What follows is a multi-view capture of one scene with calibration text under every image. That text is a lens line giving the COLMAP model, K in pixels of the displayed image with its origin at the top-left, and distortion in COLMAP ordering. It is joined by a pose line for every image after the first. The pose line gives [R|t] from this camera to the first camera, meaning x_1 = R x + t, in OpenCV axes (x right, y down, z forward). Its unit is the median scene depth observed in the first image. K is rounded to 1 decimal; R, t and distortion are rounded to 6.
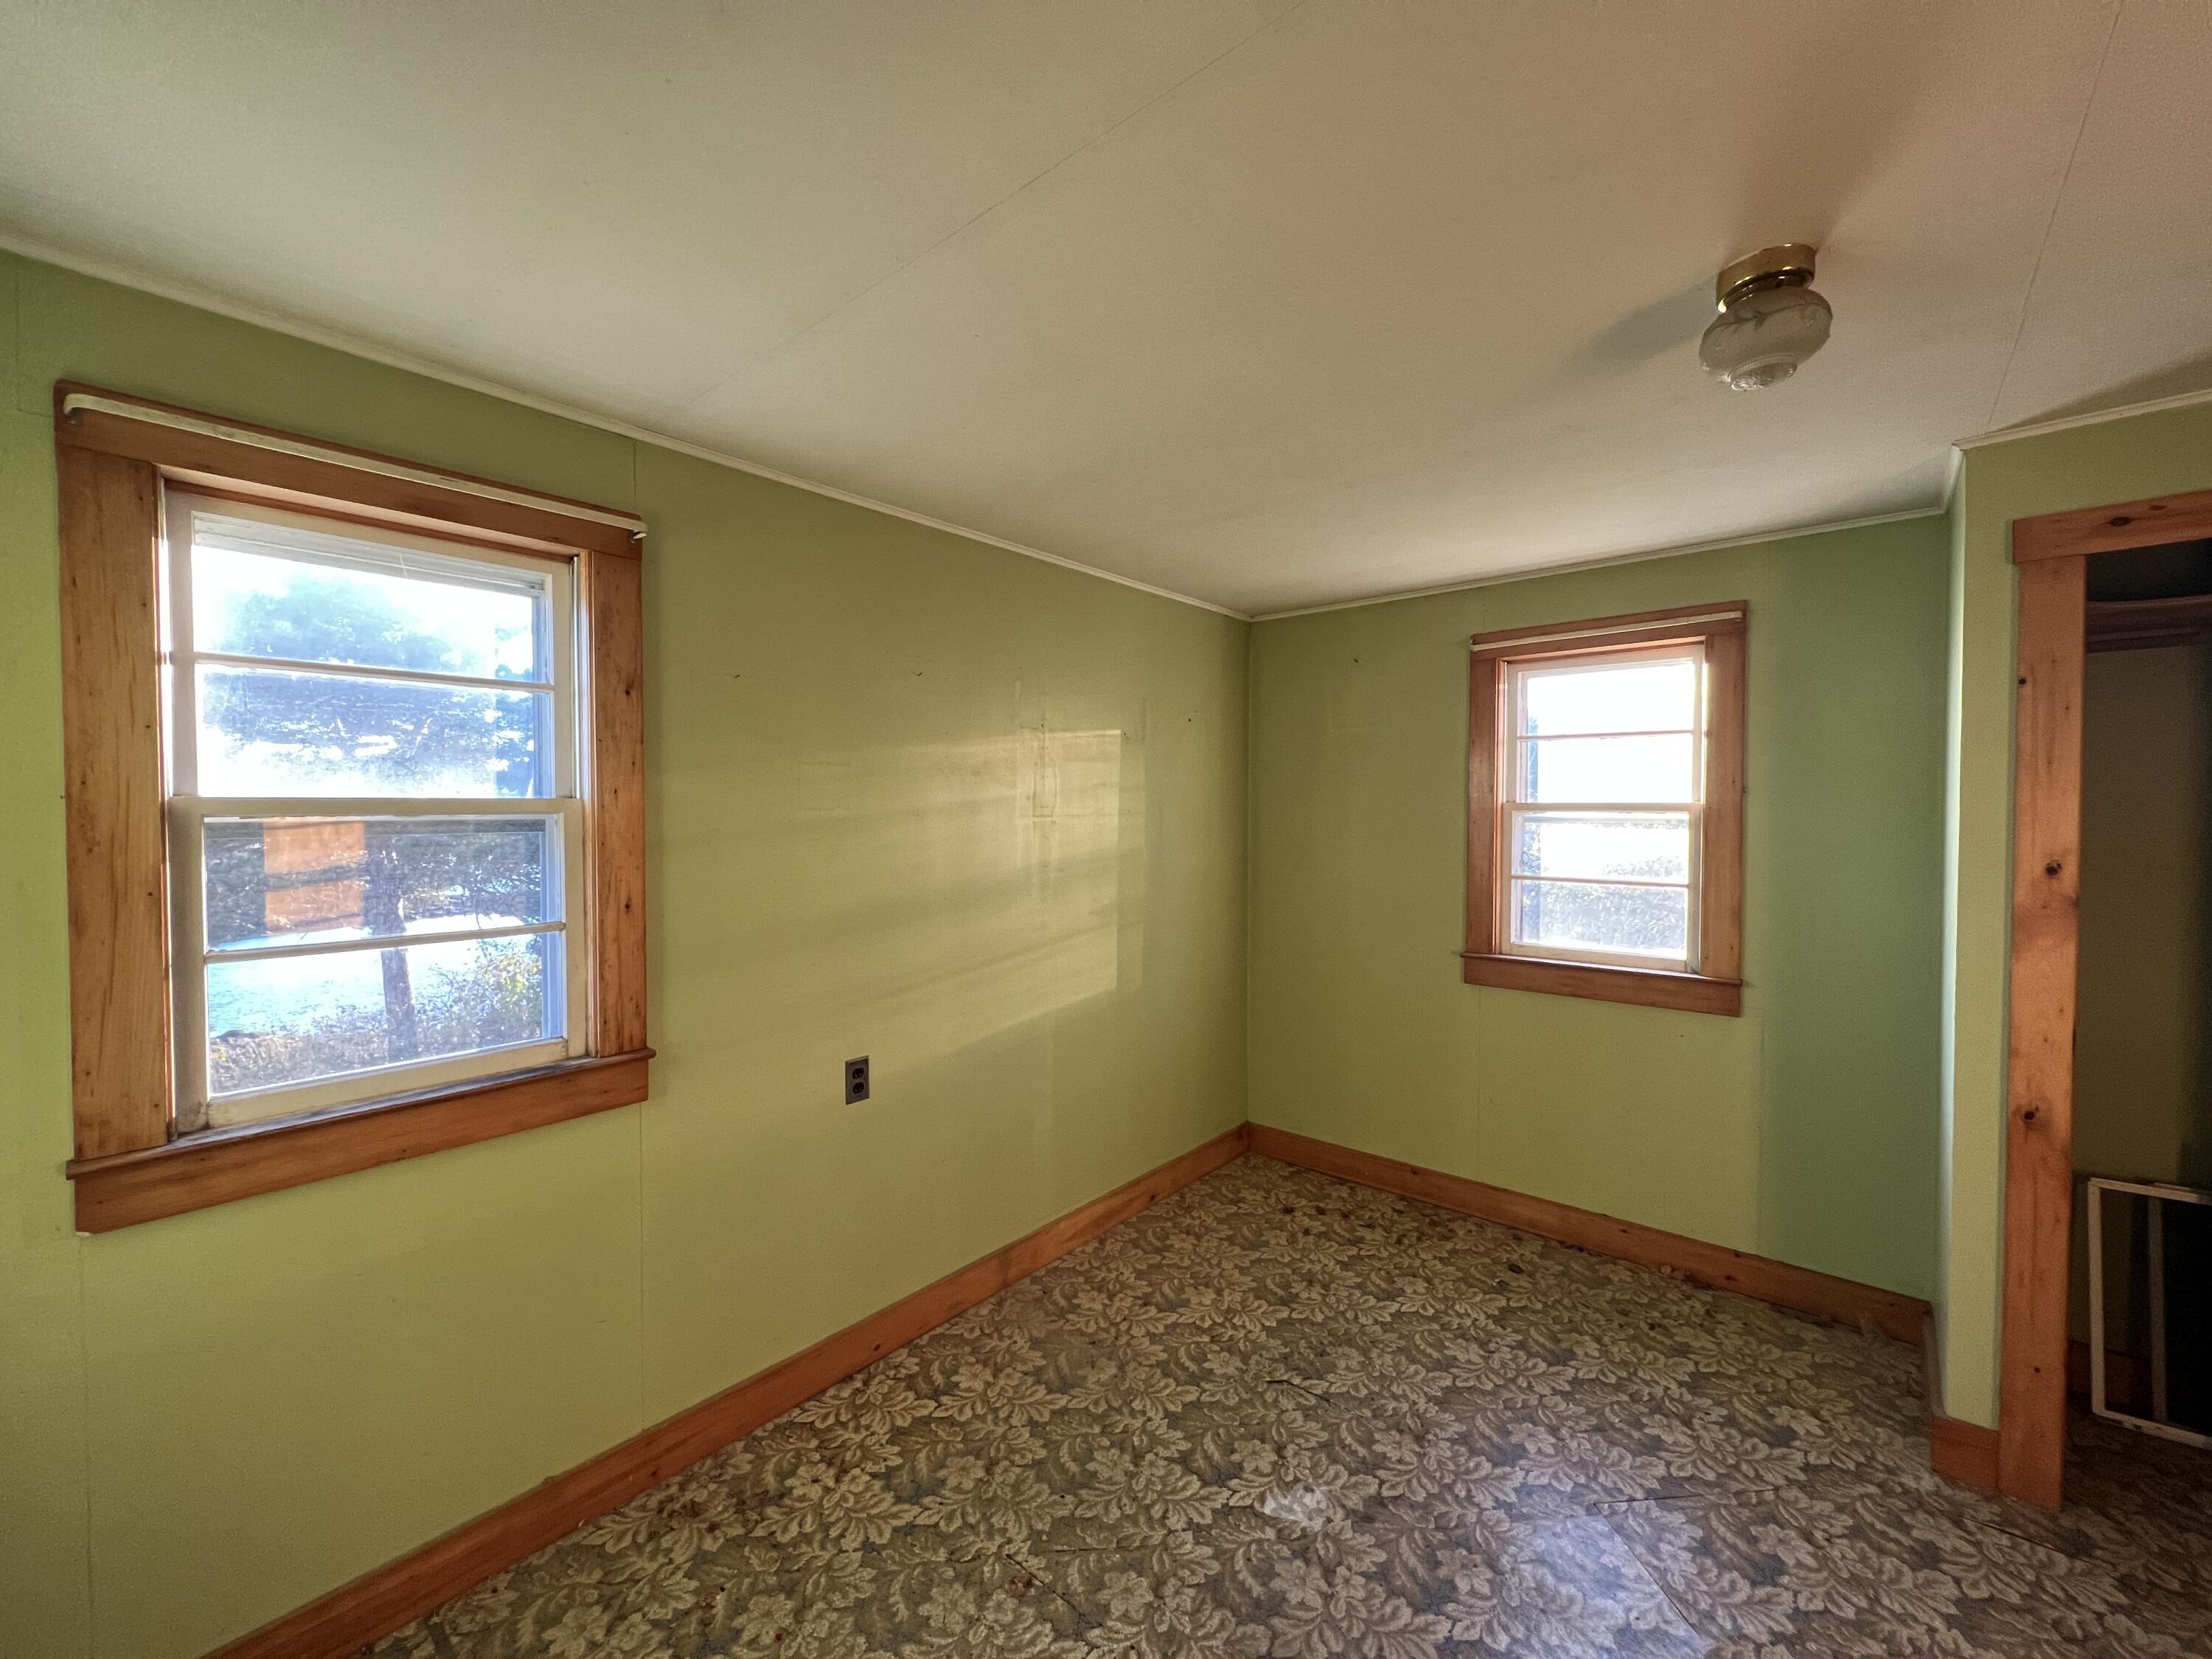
lens RADIAL K [[885.5, 0, 1097.5], [0, 885.5, 821.8], [0, 0, 1]] dist [0.000134, -0.000386]
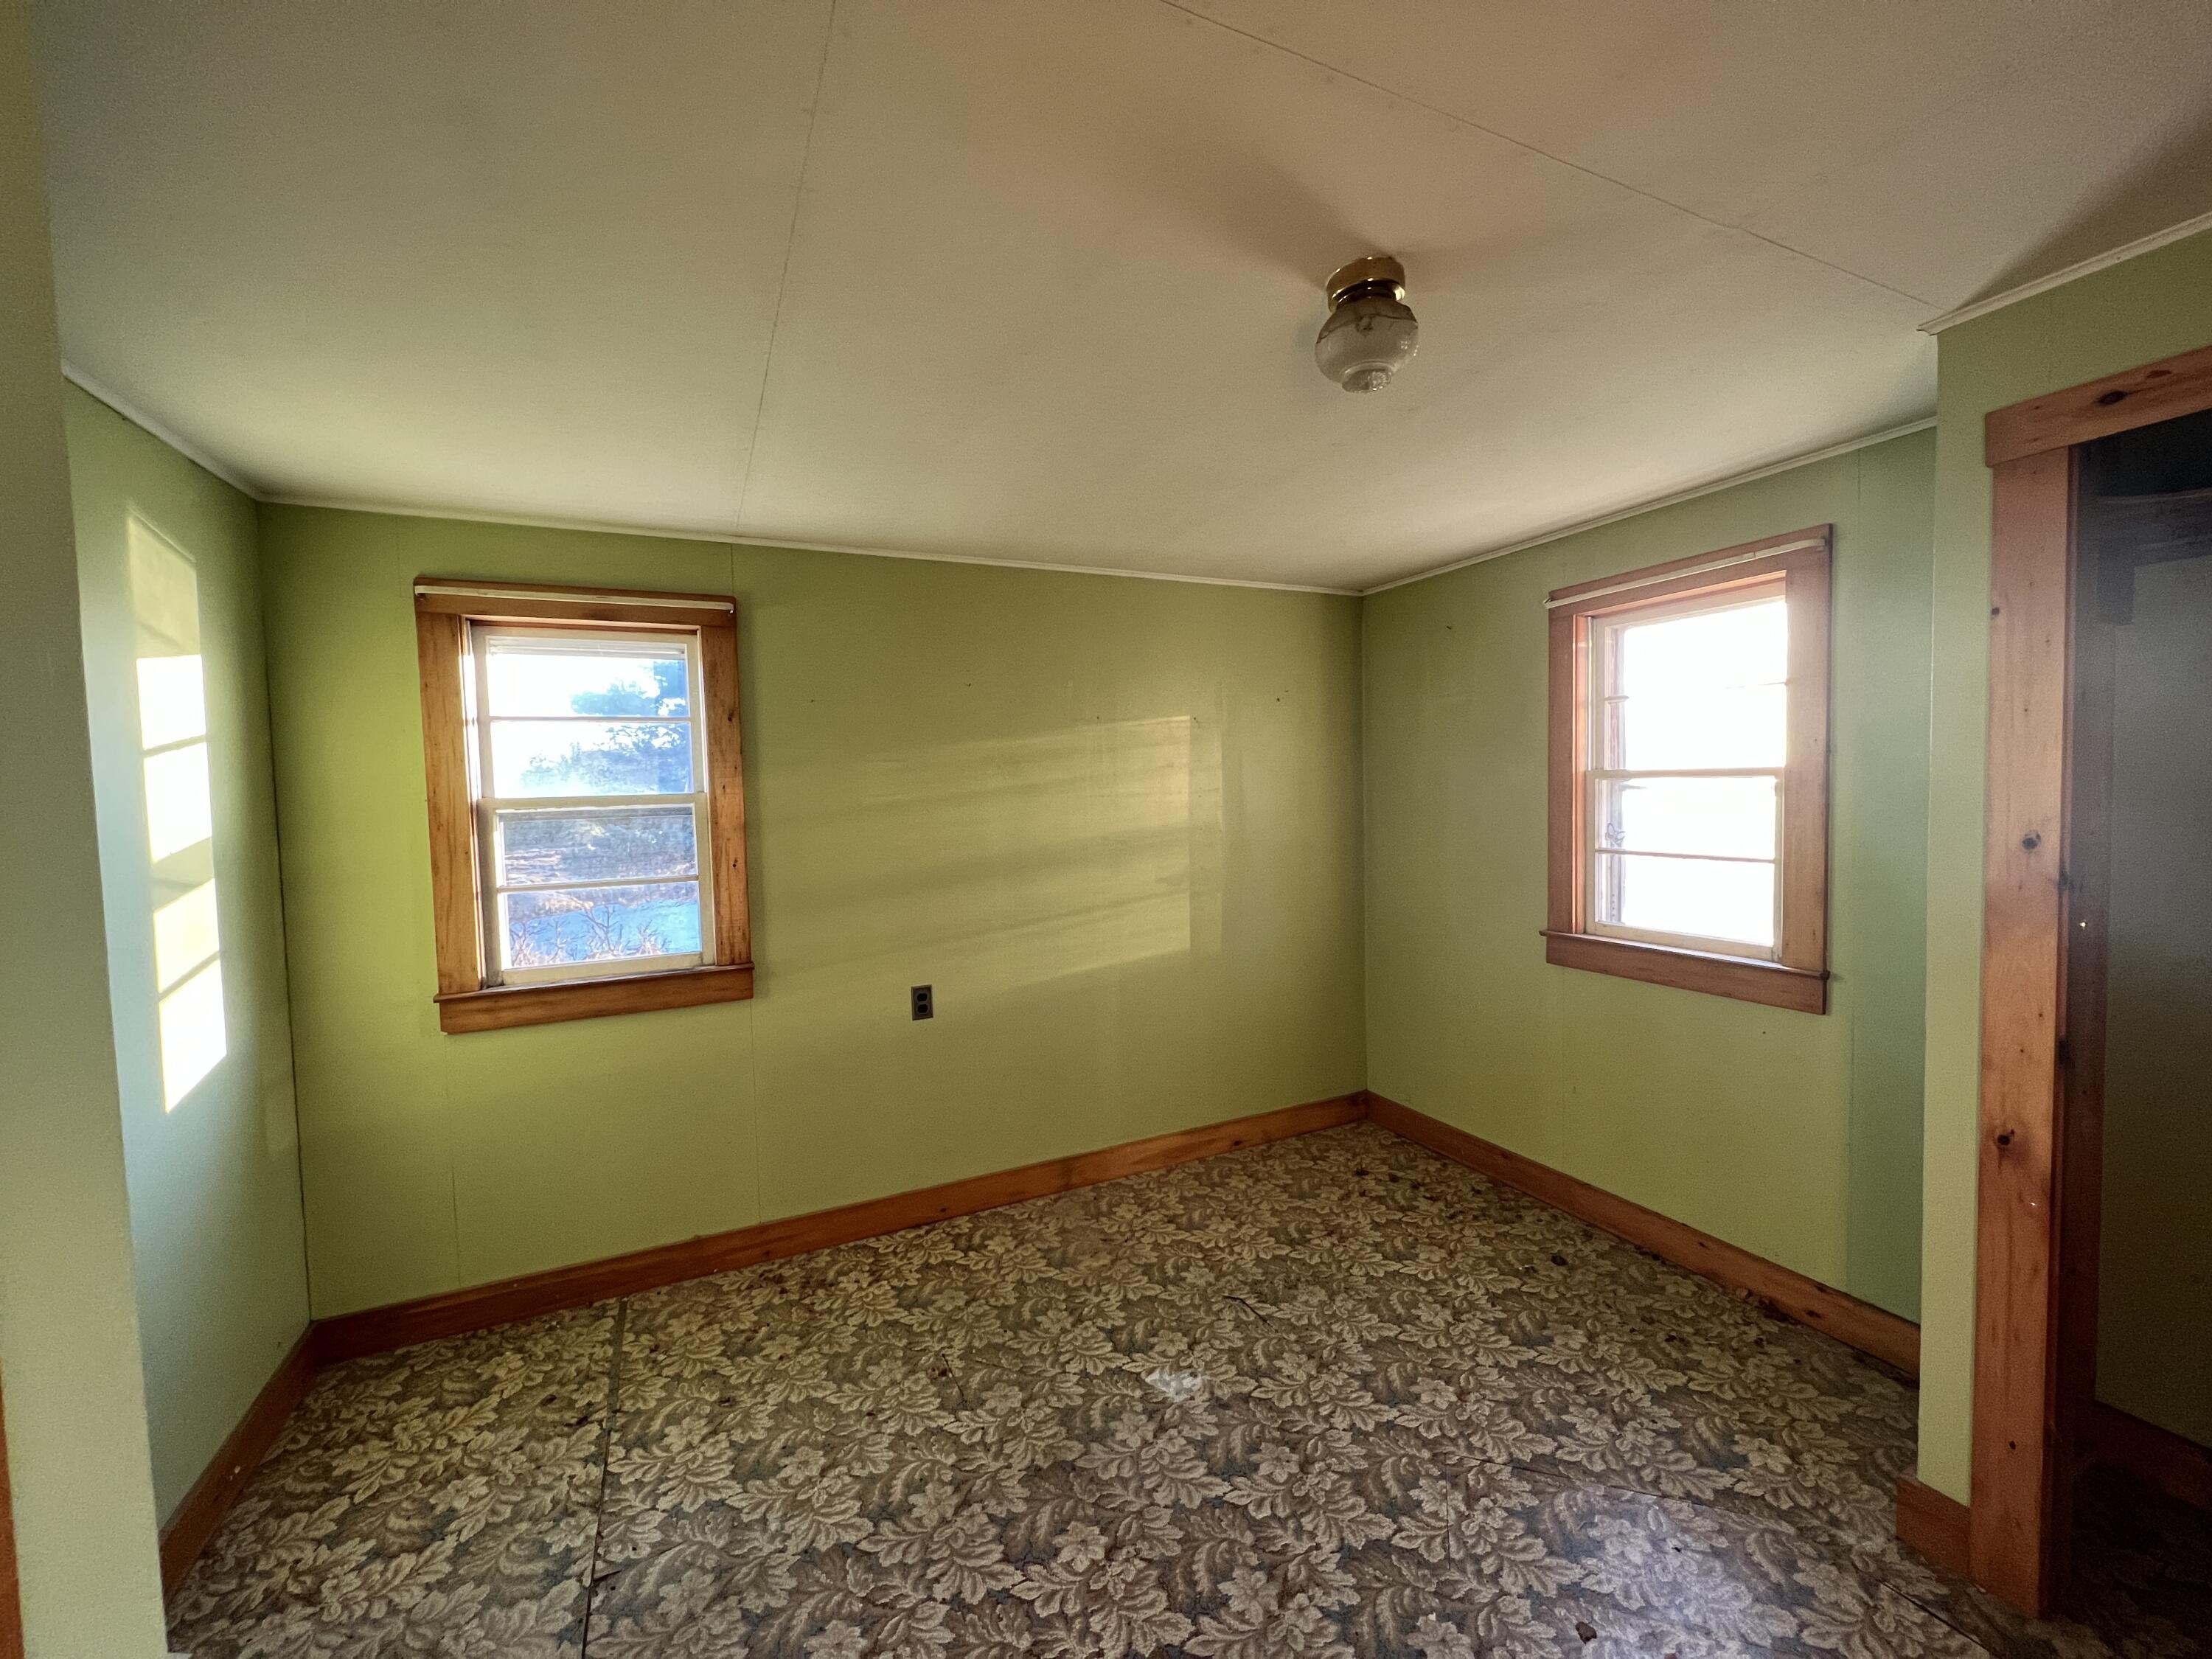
lens RADIAL K [[885.5, 0, 1096.0], [0, 885.5, 821.5], [0, 0, 1]] dist [0.000134, -0.000386]
pose [[0.911473, -0.007799, -0.411285, 0.554672], [0.019466, 0.999518, 0.024186, -0.000923], [0.410898, -0.030051, 0.911186, -0.080076]]
